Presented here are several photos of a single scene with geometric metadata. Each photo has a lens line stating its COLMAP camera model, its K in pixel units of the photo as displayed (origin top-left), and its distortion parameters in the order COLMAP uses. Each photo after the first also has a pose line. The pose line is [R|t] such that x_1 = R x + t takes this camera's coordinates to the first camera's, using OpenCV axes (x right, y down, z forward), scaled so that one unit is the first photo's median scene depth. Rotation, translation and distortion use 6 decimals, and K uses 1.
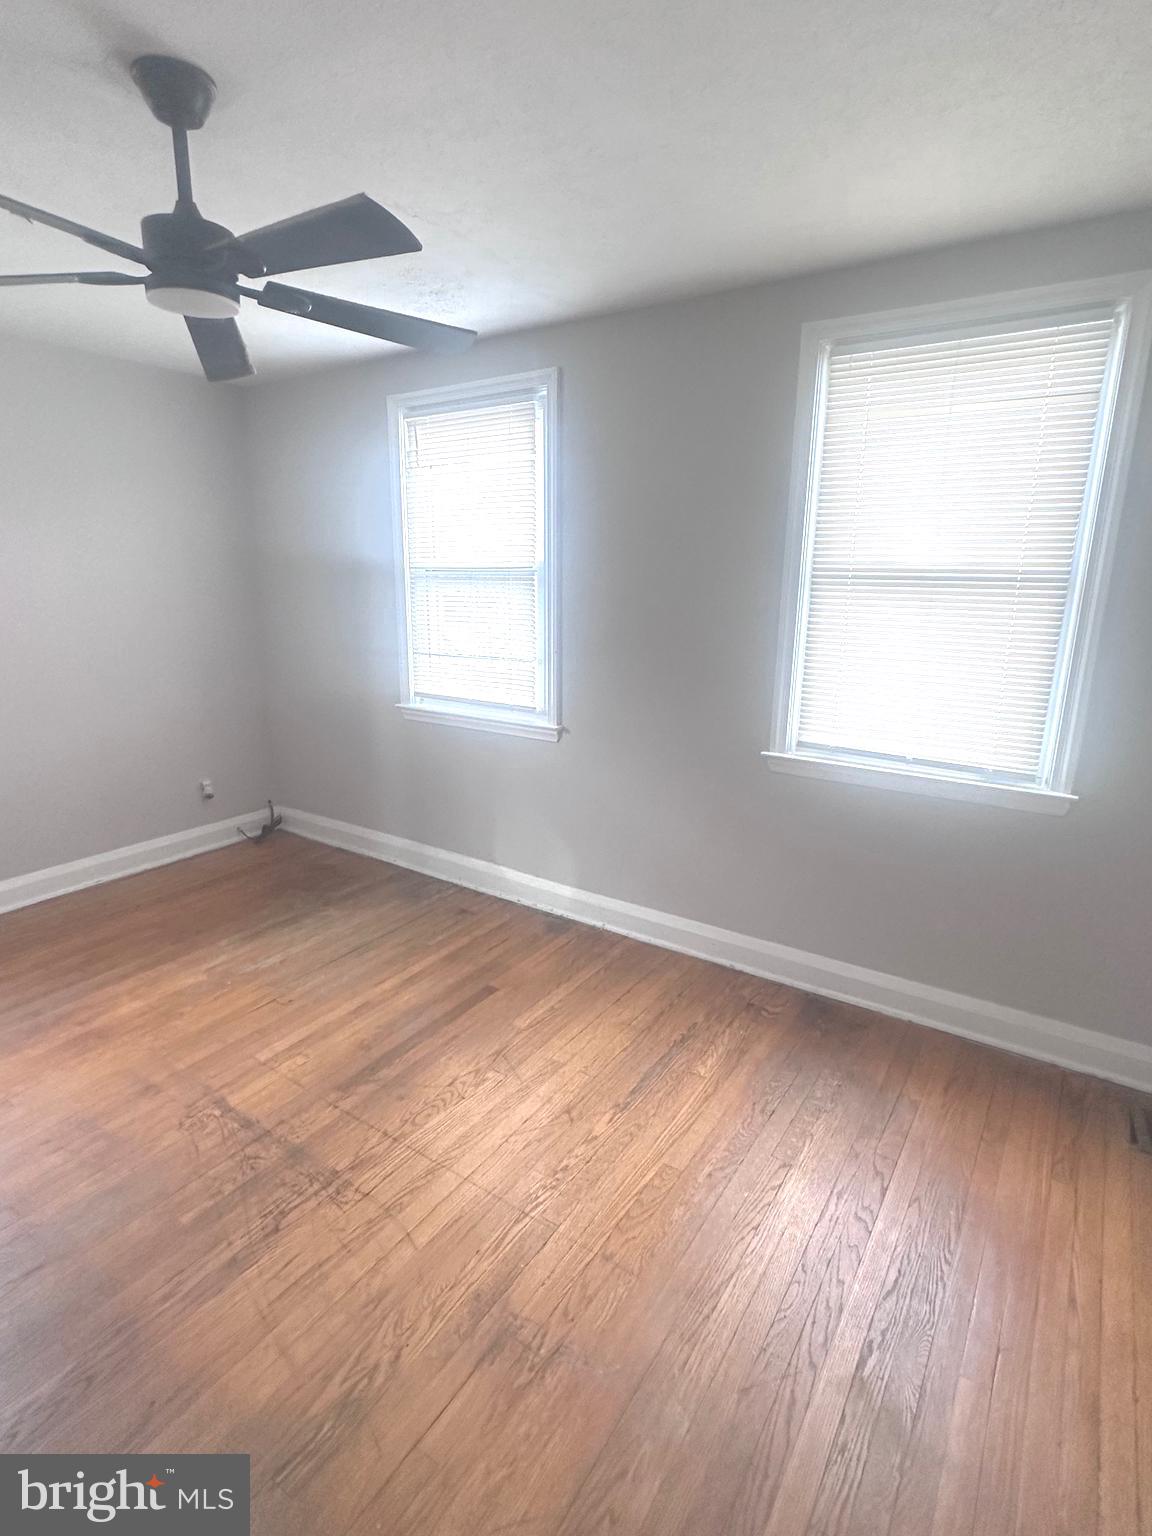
lens RADIAL K [[777.6, 0, 574.9], [0, 777.6, 767.6], [0, 0, 1]] dist [-0.002237, 0.001195]
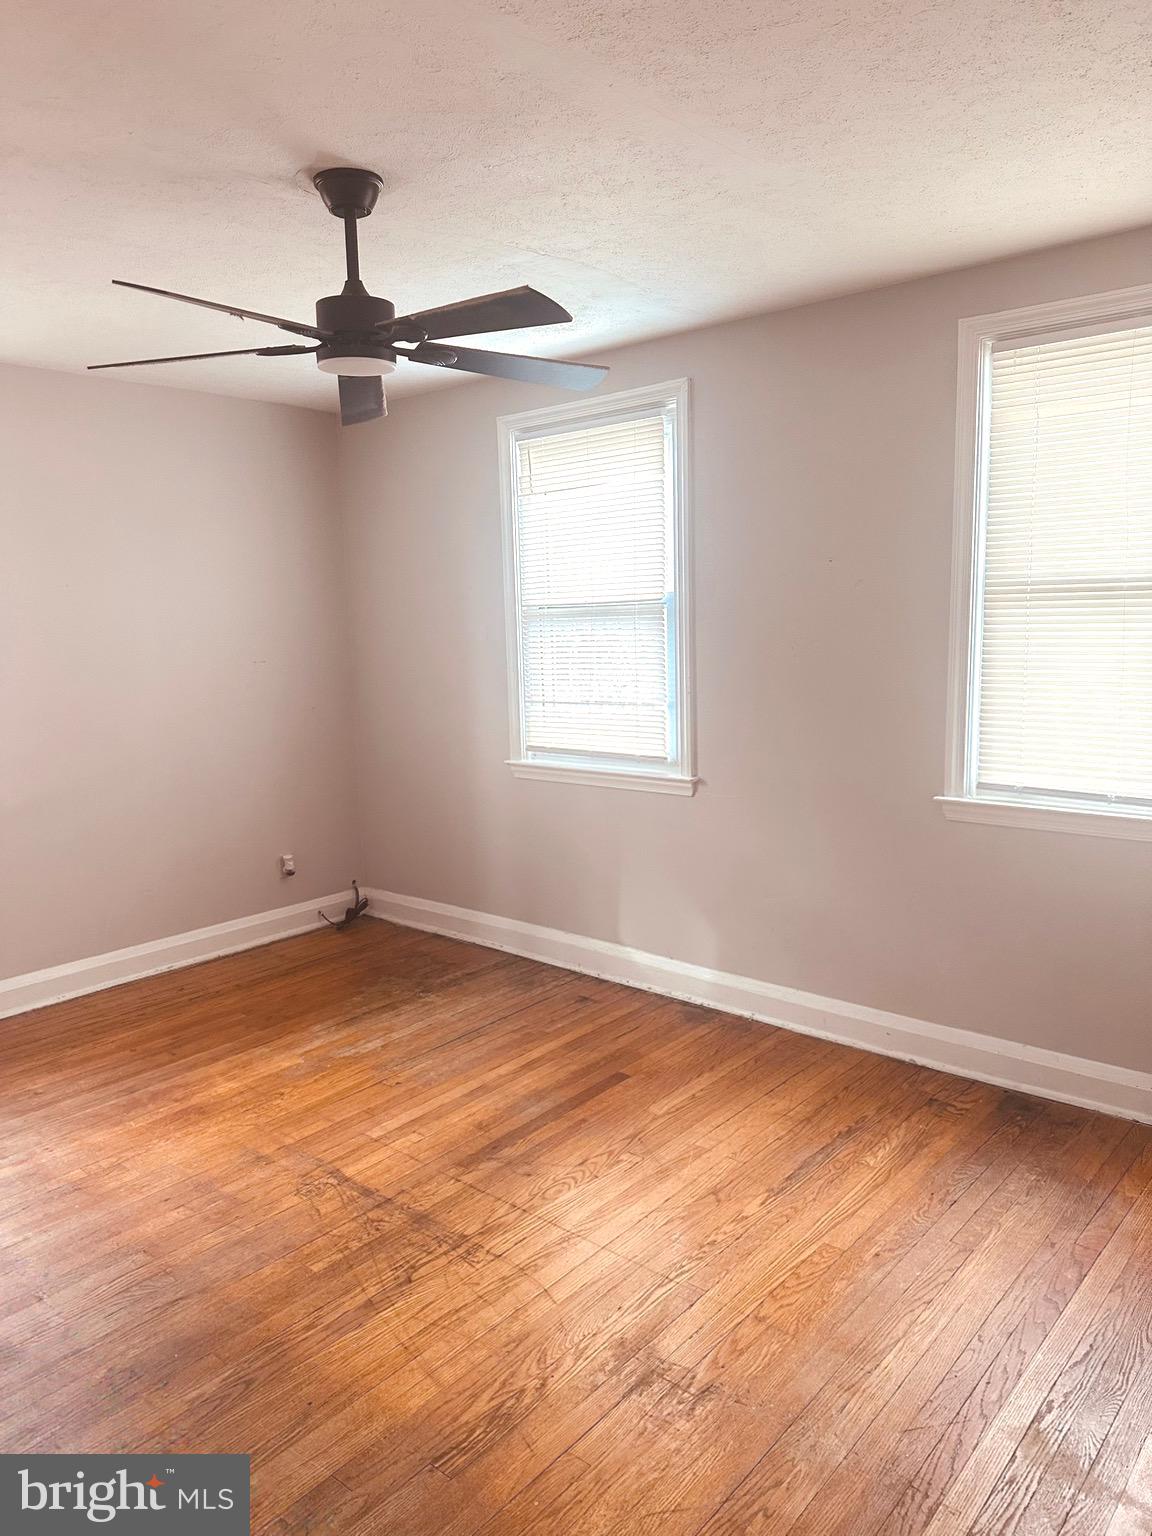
lens RADIAL K [[1075.4, 0, 572.1], [0, 1075.4, 774.6], [0, 0, 1]] dist [0.045563, -0.053903]
pose [[0.991281, -0.017850, -0.130549, 0.000184], [0.005166, 0.995285, -0.096856, 0.083161], [0.131662, 0.095337, 0.986699, -0.277356]]
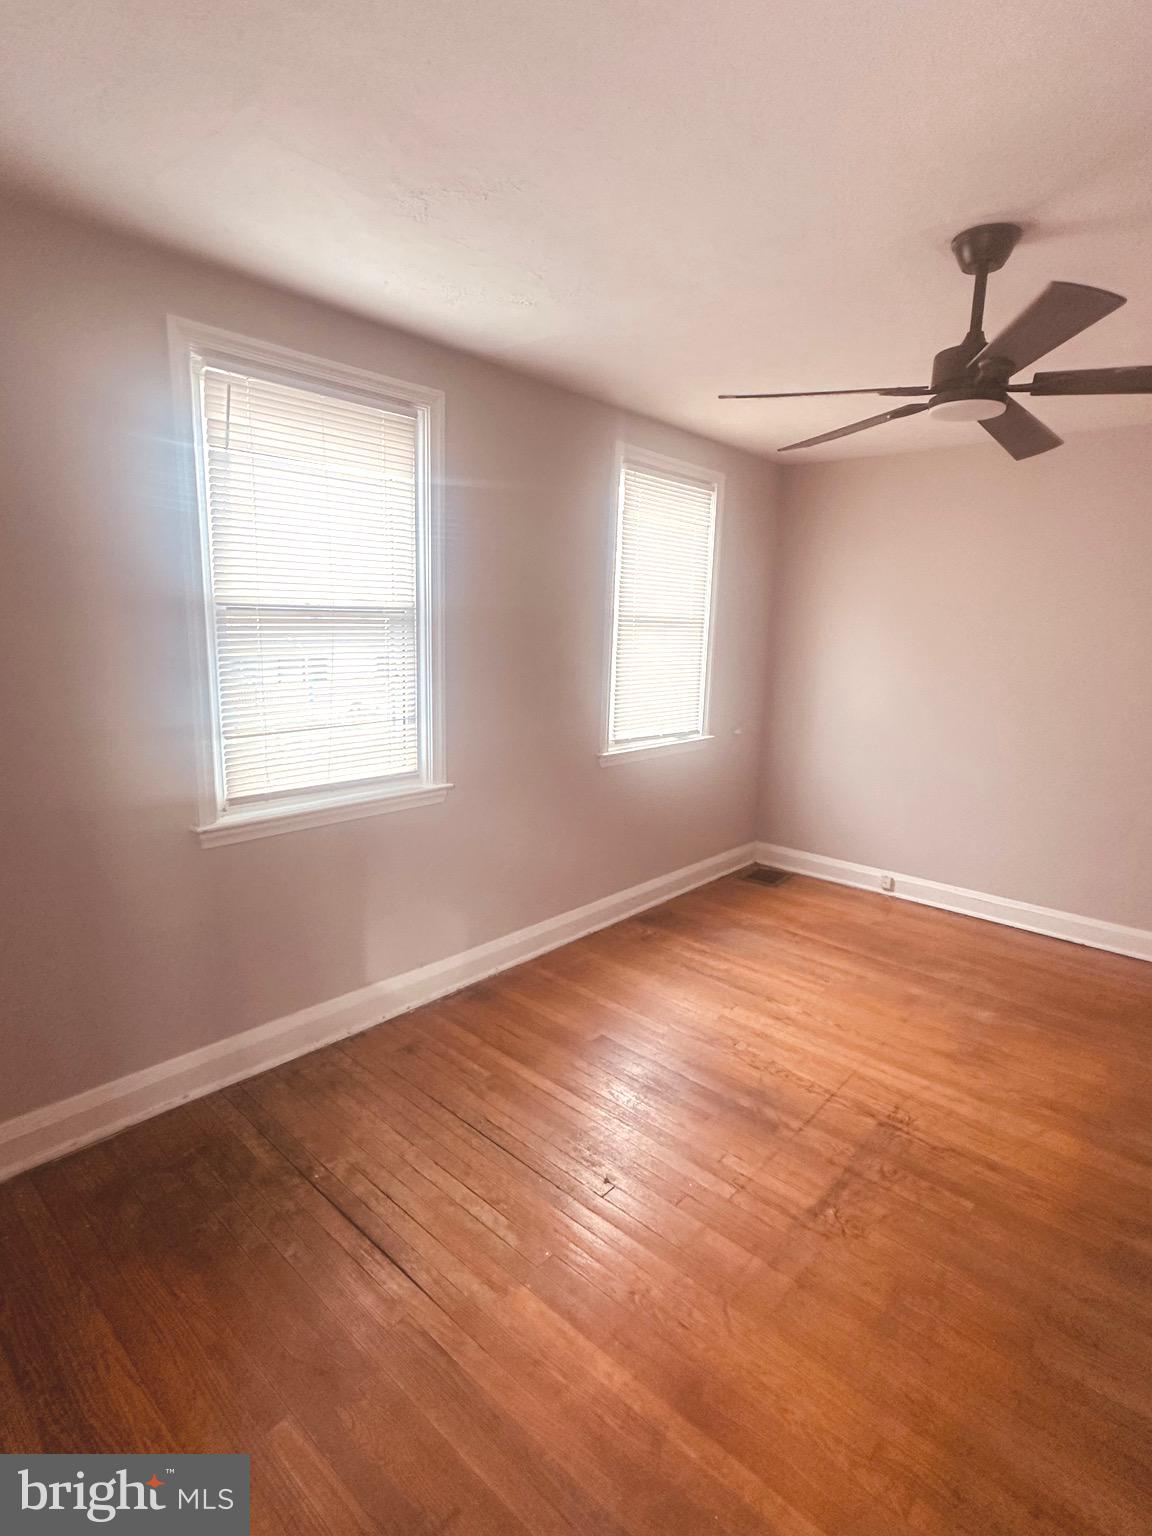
lens RADIAL K [[777.6, 0, 569.0], [0, 777.6, 768.8], [0, 0, 1]] dist [-0.002237, 0.001195]
pose [[0.144176, -0.194246, 0.970300, -1.245072], [0.218199, 0.962650, 0.160292, -0.262135], [-0.965195, 0.188608, 0.181175, 0.994893]]
